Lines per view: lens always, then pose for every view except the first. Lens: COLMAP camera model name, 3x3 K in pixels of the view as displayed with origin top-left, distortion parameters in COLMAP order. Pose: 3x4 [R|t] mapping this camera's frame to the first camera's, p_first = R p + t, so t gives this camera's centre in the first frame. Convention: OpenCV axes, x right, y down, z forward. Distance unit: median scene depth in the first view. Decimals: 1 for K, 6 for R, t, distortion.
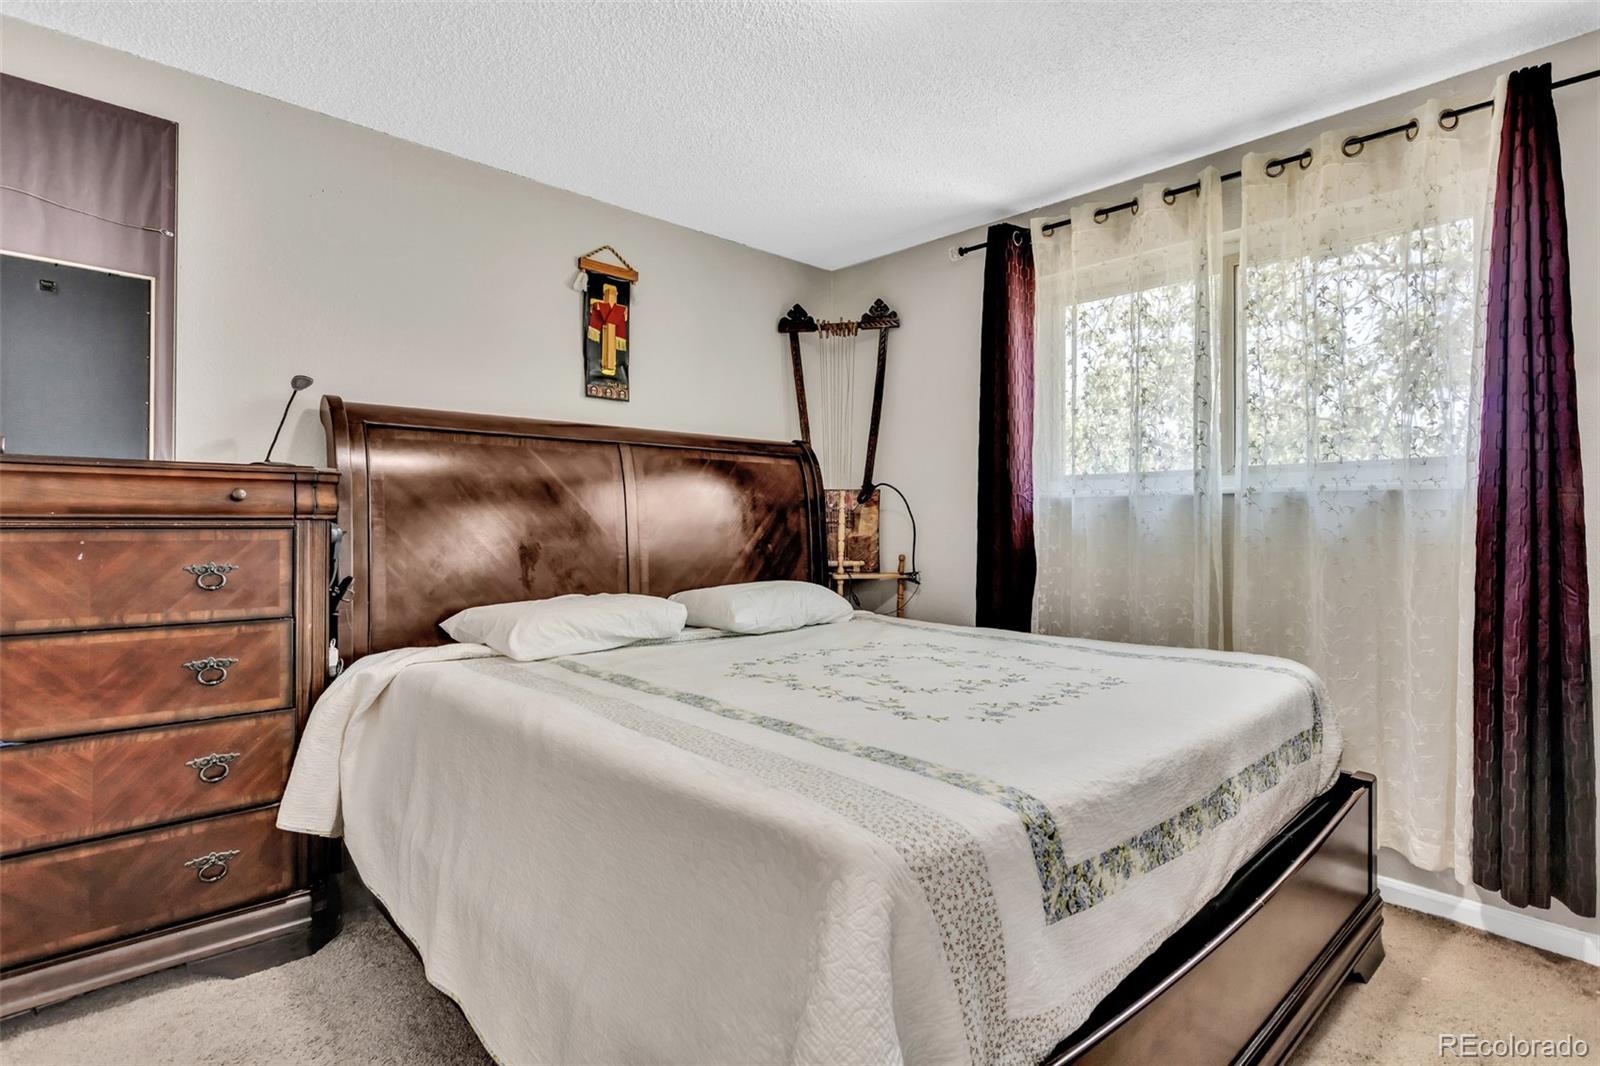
lens RADIAL K [[787.2, 0, 790.9], [0, 787.2, 529.5], [0, 0, 1]] dist [0.003406, -0.000225]
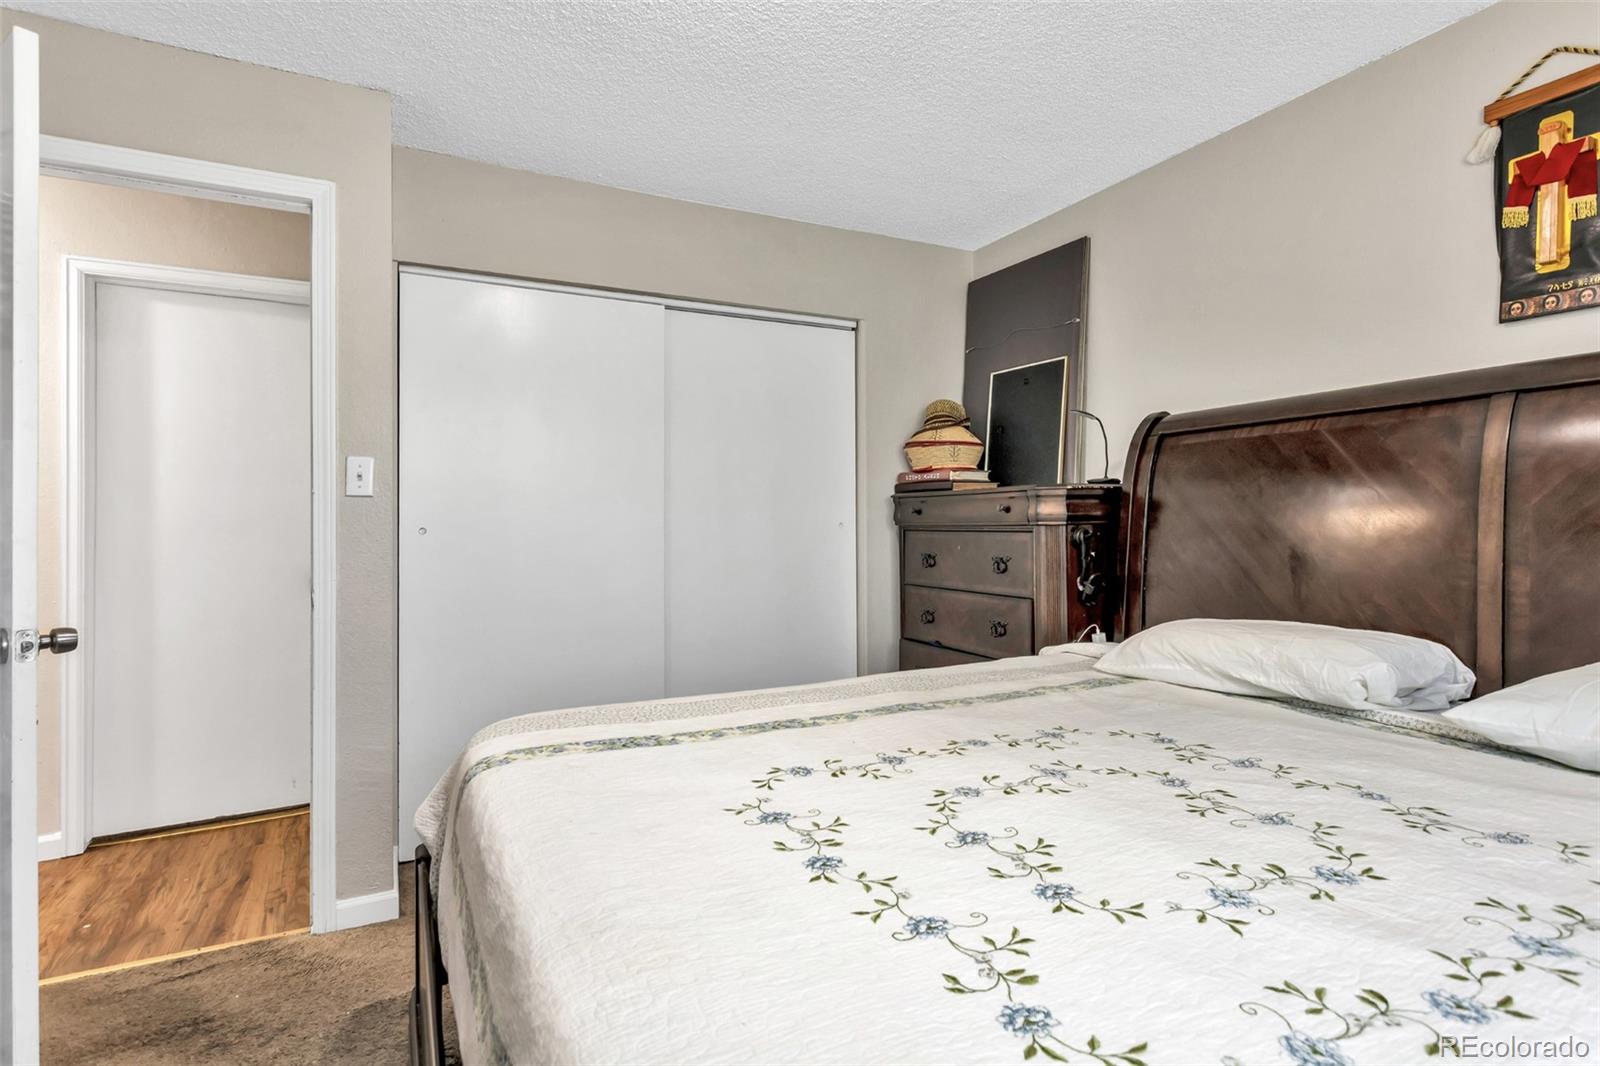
lens RADIAL K [[768.0, 0, 831.3], [0, 768.0, 548.7], [0, 0, 1]] dist [-0.000302, -0.000524]
pose [[-0.228591, 0.029521, -0.973075, 0.579016], [0.000521, 0.999544, 0.030202, -0.010910], [0.973522, 0.006397, -0.228502, 0.786587]]
